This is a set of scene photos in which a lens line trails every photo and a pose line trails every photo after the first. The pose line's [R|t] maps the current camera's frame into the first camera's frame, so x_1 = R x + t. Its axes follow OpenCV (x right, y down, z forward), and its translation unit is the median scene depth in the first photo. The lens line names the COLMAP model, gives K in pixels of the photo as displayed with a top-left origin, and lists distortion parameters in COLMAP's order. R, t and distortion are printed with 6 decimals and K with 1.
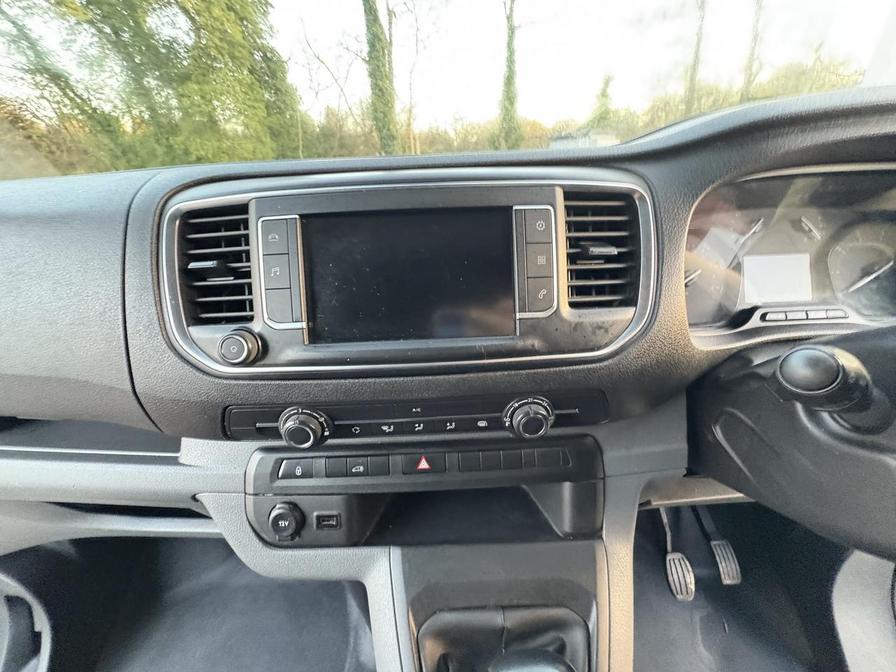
lens RADIAL K [[355.0, 0, 451.1], [0, 355.0, 337.7], [0, 0, 1]] dist [0.000024, -0.000307]
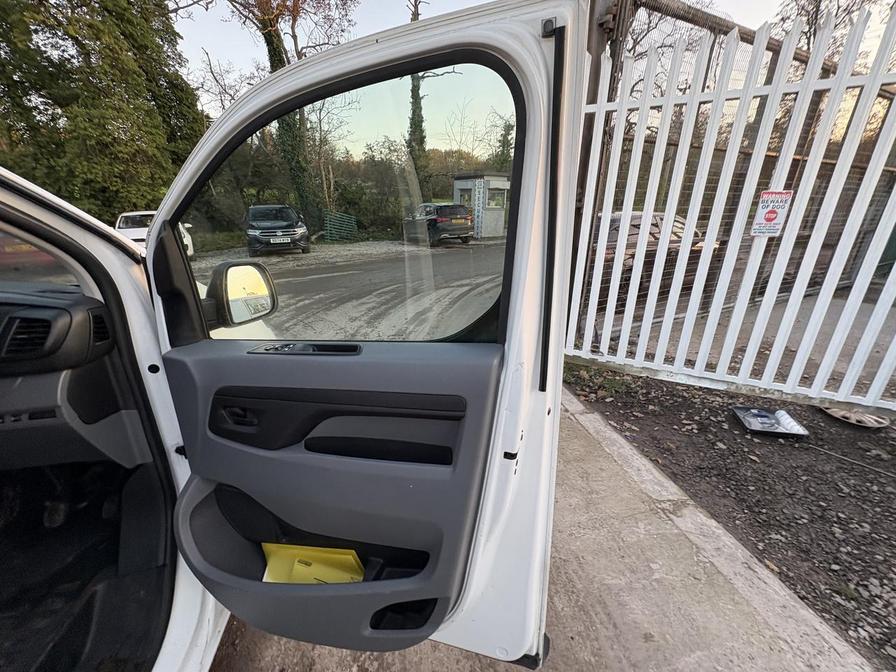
lens RADIAL K [[355.0, 0, 448.9], [0, 355.0, 336.0], [0, 0, 1]] dist [0.000024, -0.000307]
pose [[0.989307, -0.020435, 0.144411, 0.103906], [0.030440, 0.997261, -0.067411, -0.000433], [-0.142638, 0.071086, 0.987219, -0.044058]]
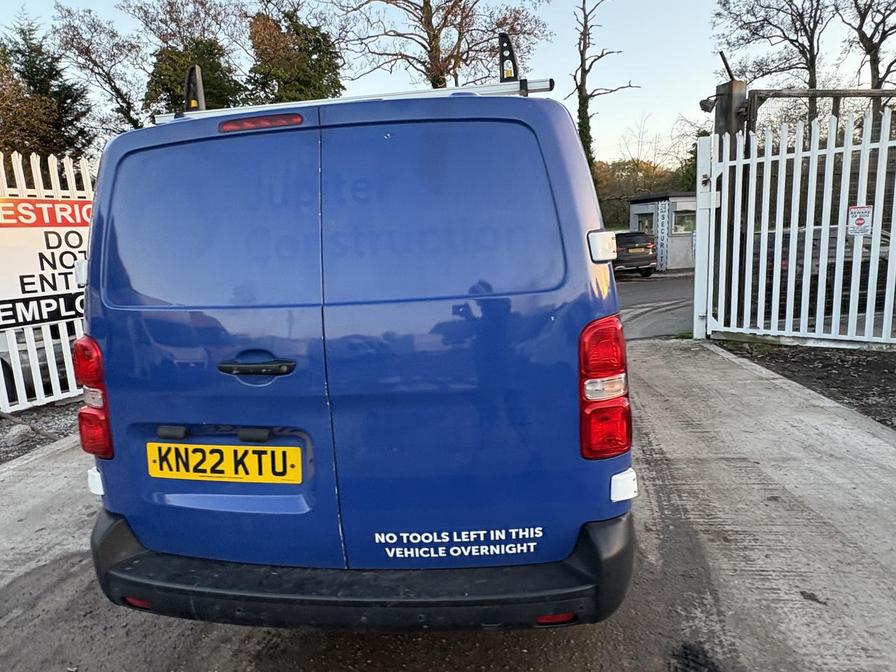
lens RADIAL K [[542.7, 0, 448.0], [0, 542.7, 332.0], [0, 0, 1]] dist [0.002628, -0.002970]
pose [[0.987896, 0.008904, -0.154862, 0.043228], [-0.047788, 0.967263, -0.249237, 0.133501], [0.147573, 0.253621, 0.955981, -0.319454]]
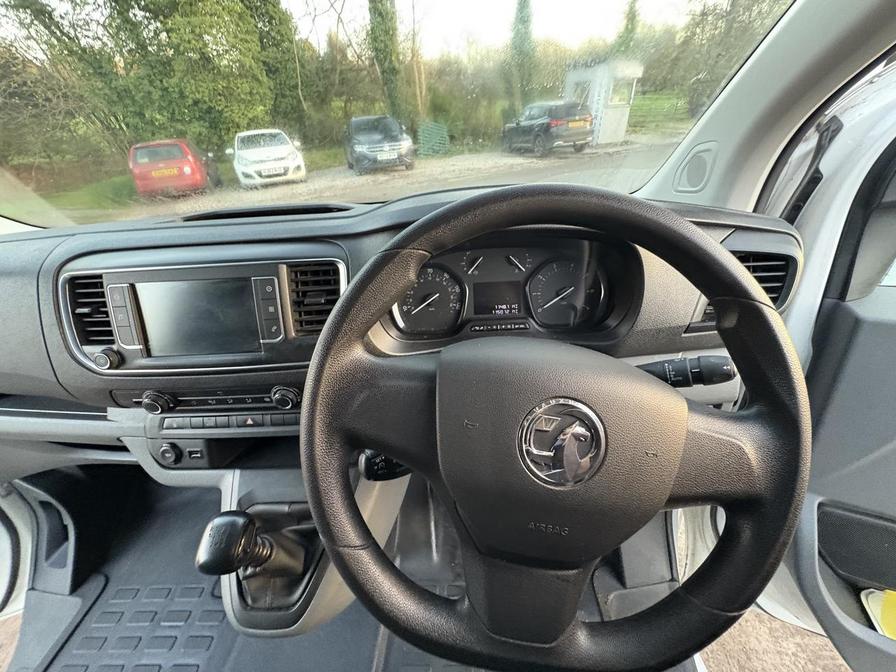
lens RADIAL K [[355.0, 0, 451.7], [0, 355.0, 337.8], [0, 0, 1]] dist [0.000024, -0.000307]
pose [[0.999120, -0.000627, -0.041930, 0.022443], [0.006625, 0.989692, 0.143059, -0.006046], [0.041408, -0.143211, 0.988826, -0.012393]]
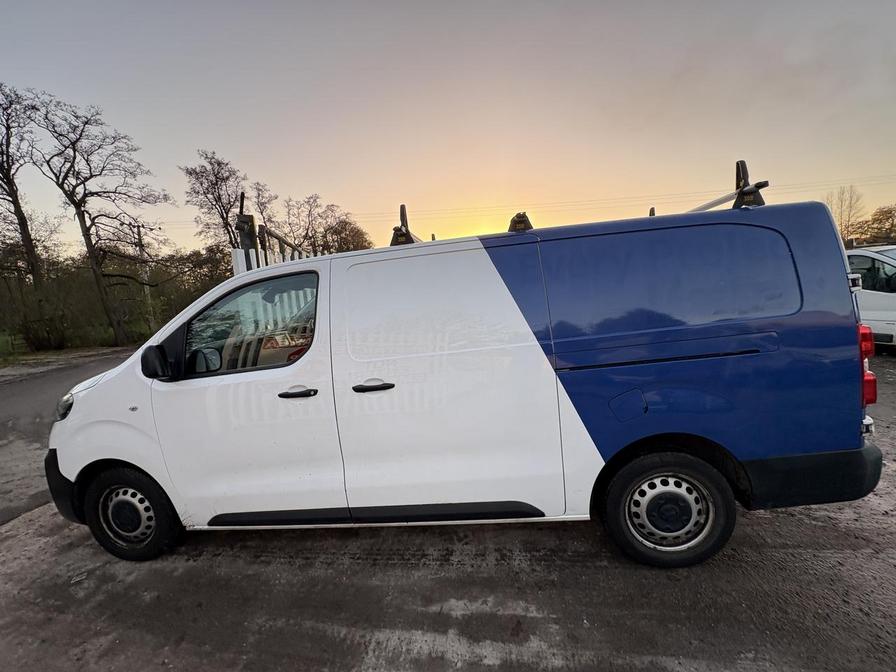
lens RADIAL K [[355.0, 0, 447.2], [0, 355.0, 337.8], [0, 0, 1]] dist [0.000024, -0.000307]
pose [[0.147868, -0.089148, 0.984981, -0.206050], [0.475037, 0.879926, 0.008326, 0.039255], [-0.867453, 0.466672, 0.172461, -0.101141]]
